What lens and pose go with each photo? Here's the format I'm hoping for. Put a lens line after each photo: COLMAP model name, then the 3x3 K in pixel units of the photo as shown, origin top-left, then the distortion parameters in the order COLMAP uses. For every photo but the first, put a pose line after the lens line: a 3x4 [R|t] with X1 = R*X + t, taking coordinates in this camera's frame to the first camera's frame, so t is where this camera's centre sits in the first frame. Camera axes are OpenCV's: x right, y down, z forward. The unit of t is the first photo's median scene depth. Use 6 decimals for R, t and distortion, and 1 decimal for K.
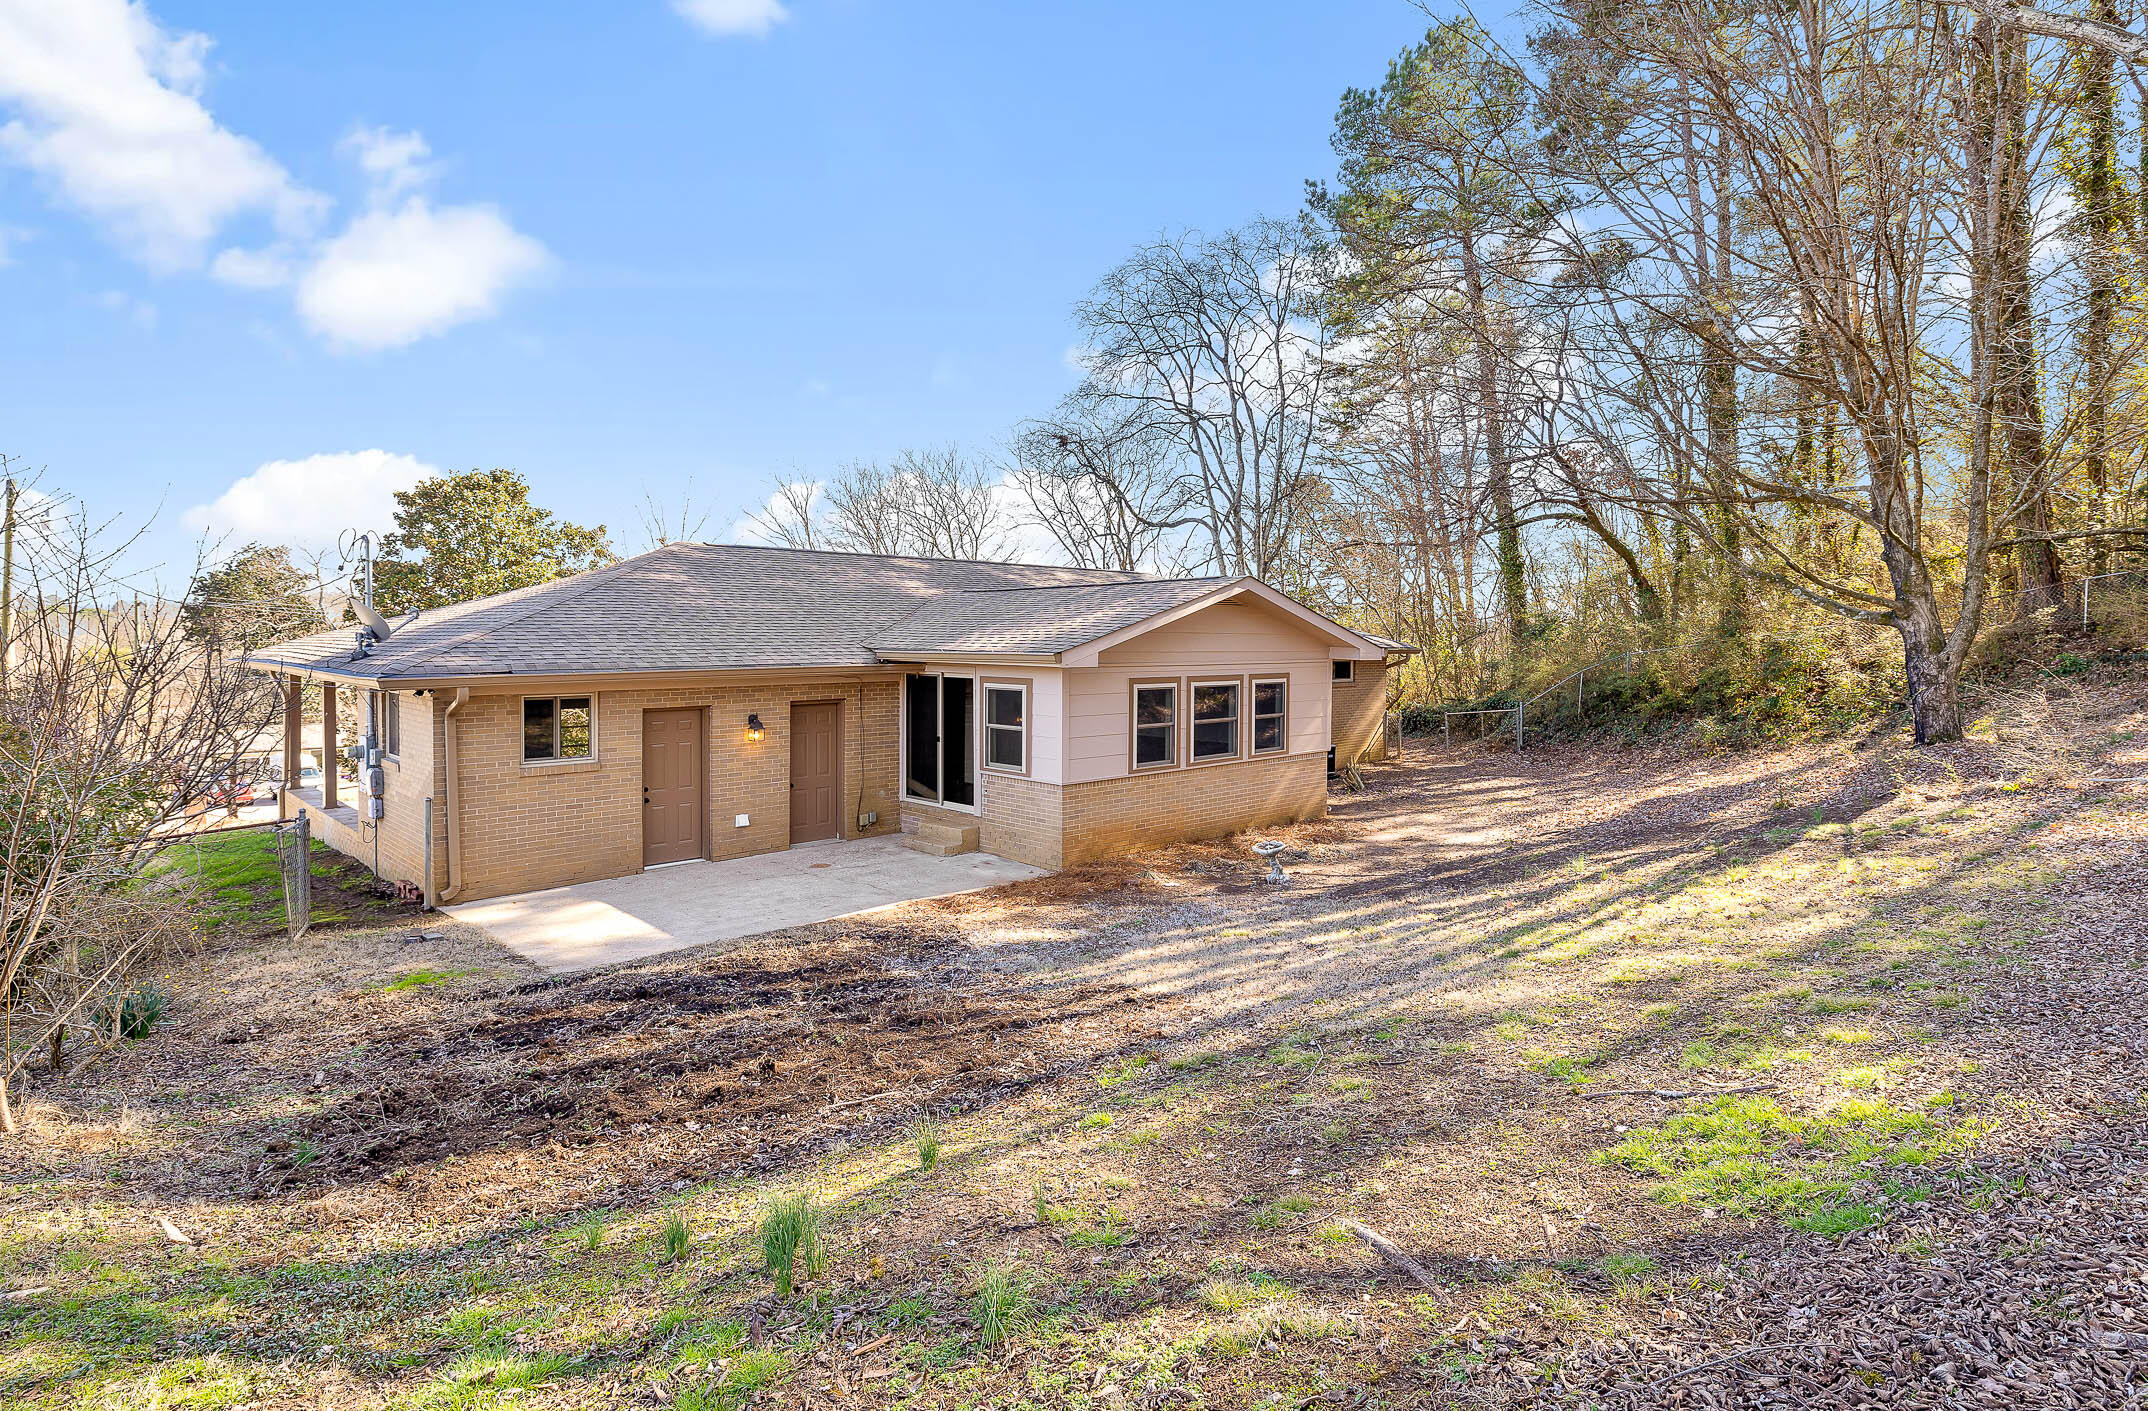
lens RADIAL K [[986.9, 0, 1060.5], [0, 986.9, 664.4], [0, 0, 1]] dist [-0.000810, -0.000079]
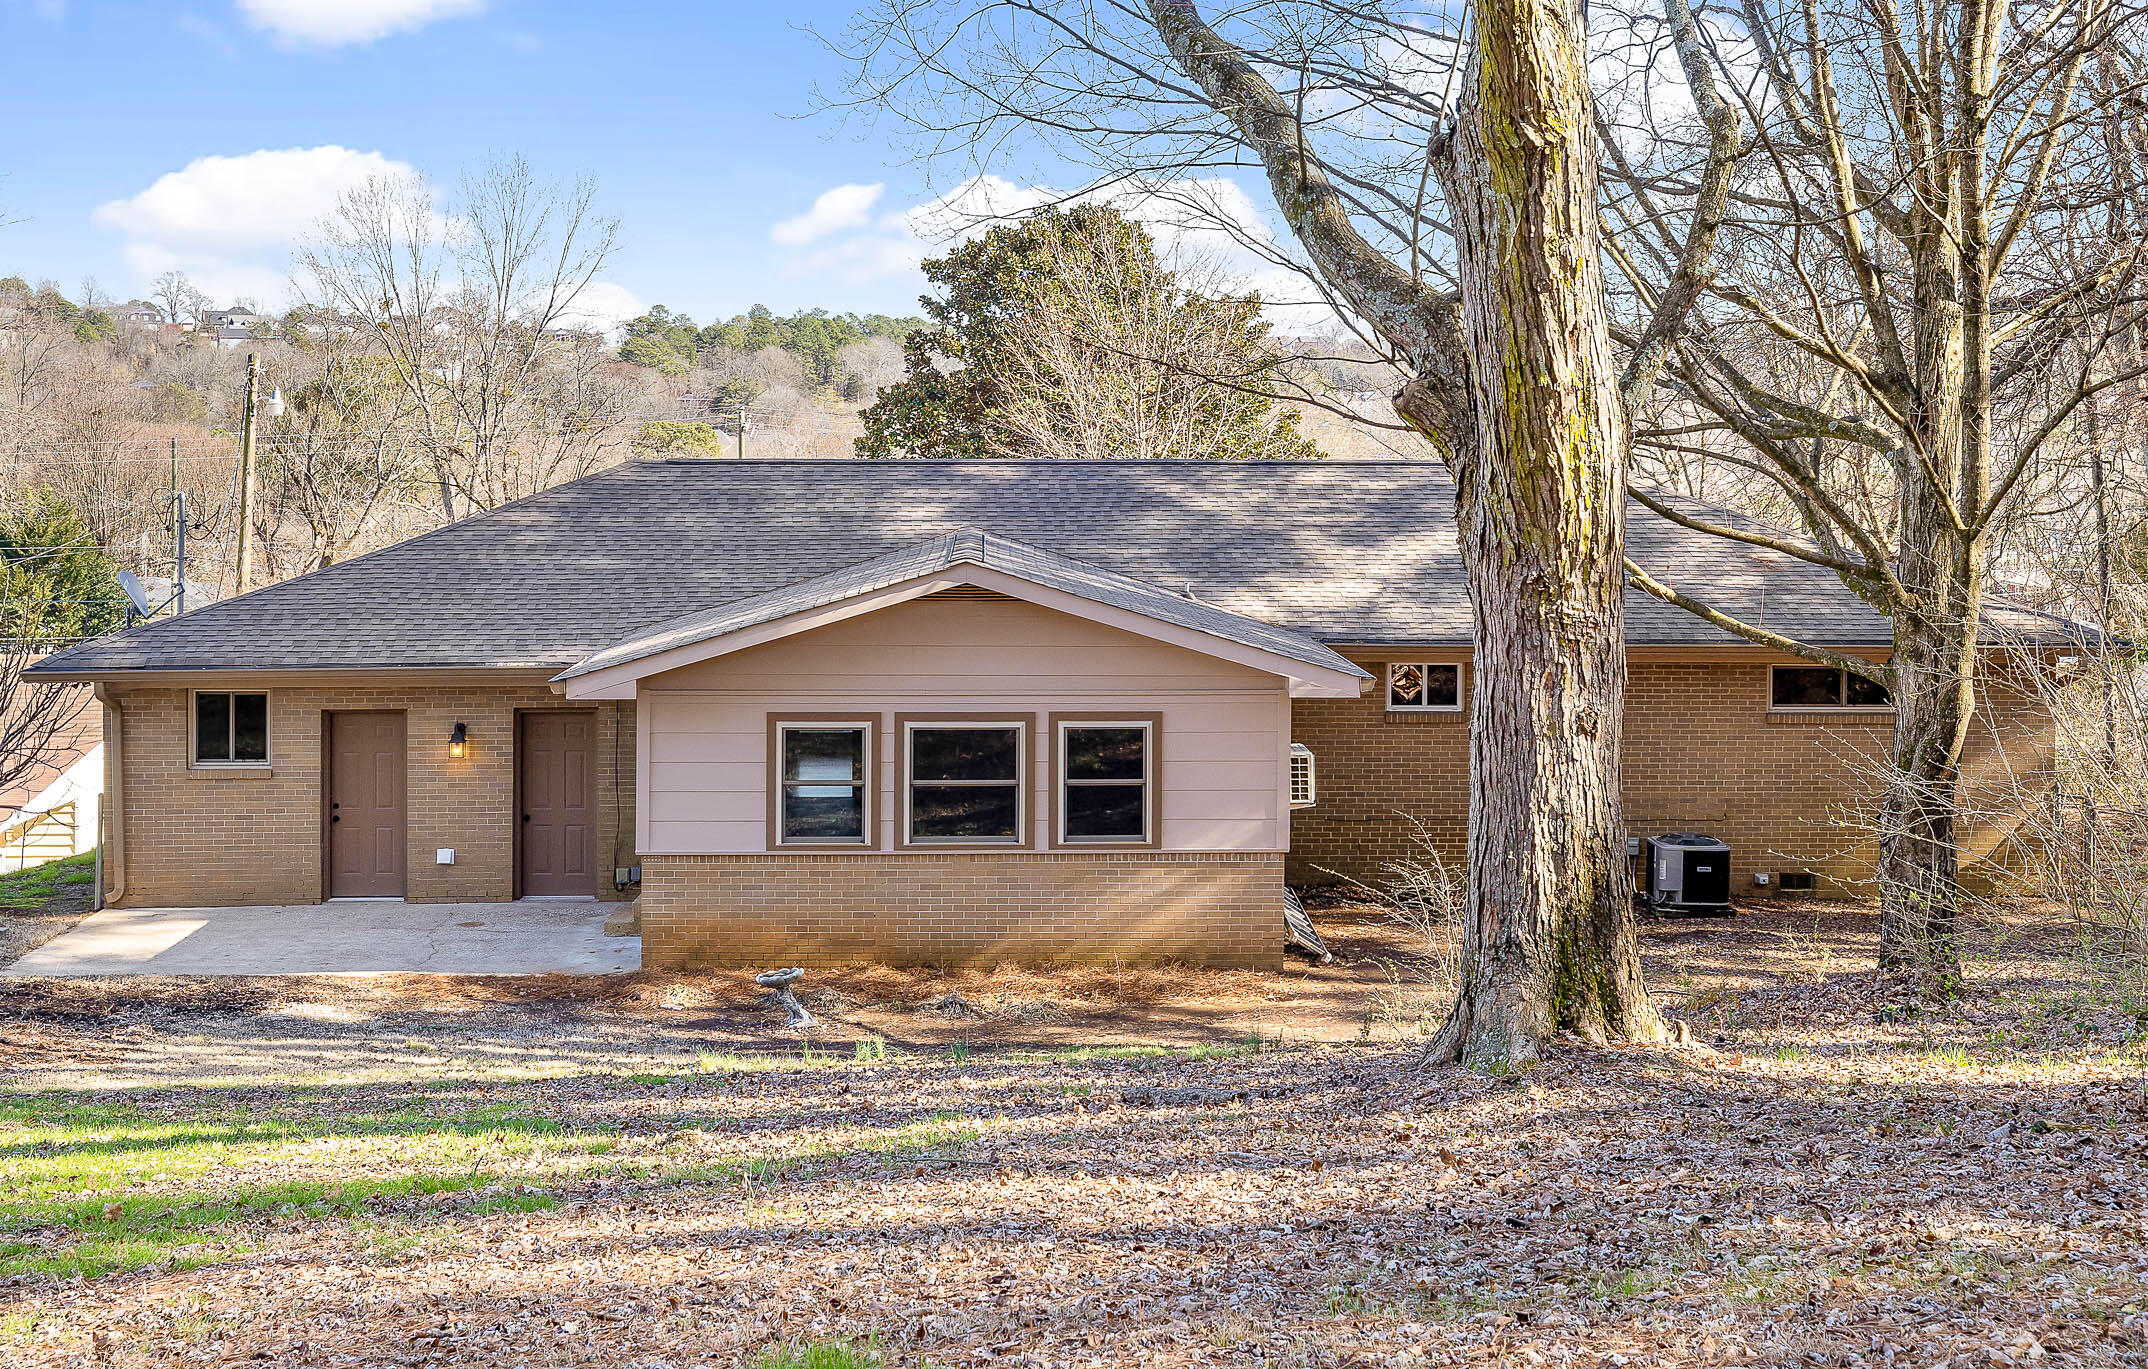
lens RADIAL K [[2331.6, 0, 1076.0], [0, 2331.6, 567.8], [0, 0, 1]] dist [0.004667, 0.007984]
pose [[0.772487, 0.032002, -0.634223, 1.243899], [-0.018115, 0.999433, 0.028366, -0.134750], [0.634772, -0.010423, 0.772629, -0.120733]]
